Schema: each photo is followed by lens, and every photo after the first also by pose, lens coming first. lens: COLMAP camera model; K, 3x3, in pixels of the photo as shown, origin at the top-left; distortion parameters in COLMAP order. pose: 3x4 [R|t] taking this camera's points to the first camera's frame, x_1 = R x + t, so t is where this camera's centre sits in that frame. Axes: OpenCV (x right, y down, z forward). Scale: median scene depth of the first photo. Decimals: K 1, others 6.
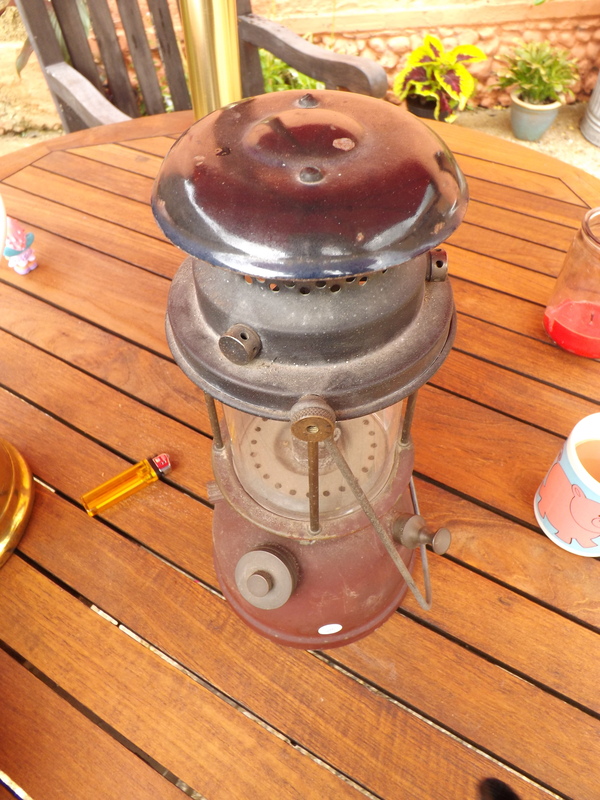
lens RADIAL K [[571.6, 0, 306.2], [0, 571.6, 399.1], [0, 0, 1]] dist [-0.064389, 0.014705]
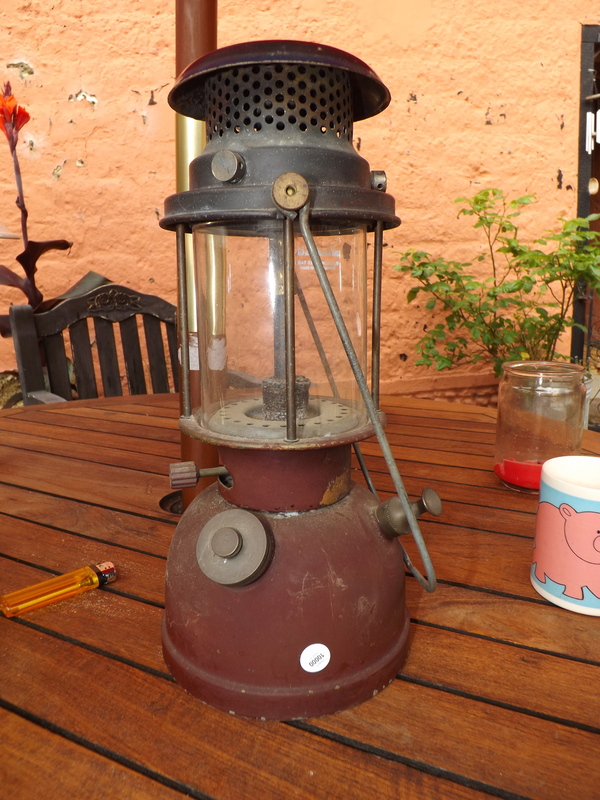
lens RADIAL K [[571.6, 0, 306.2], [0, 571.6, 399.1], [0, 0, 1]] dist [-0.064389, 0.014705]
pose [[0.995476, -0.009514, 0.094536, -0.032639], [0.064693, 0.796578, -0.601065, 0.501966], [-0.069586, 0.604461, 0.793590, 0.162163]]
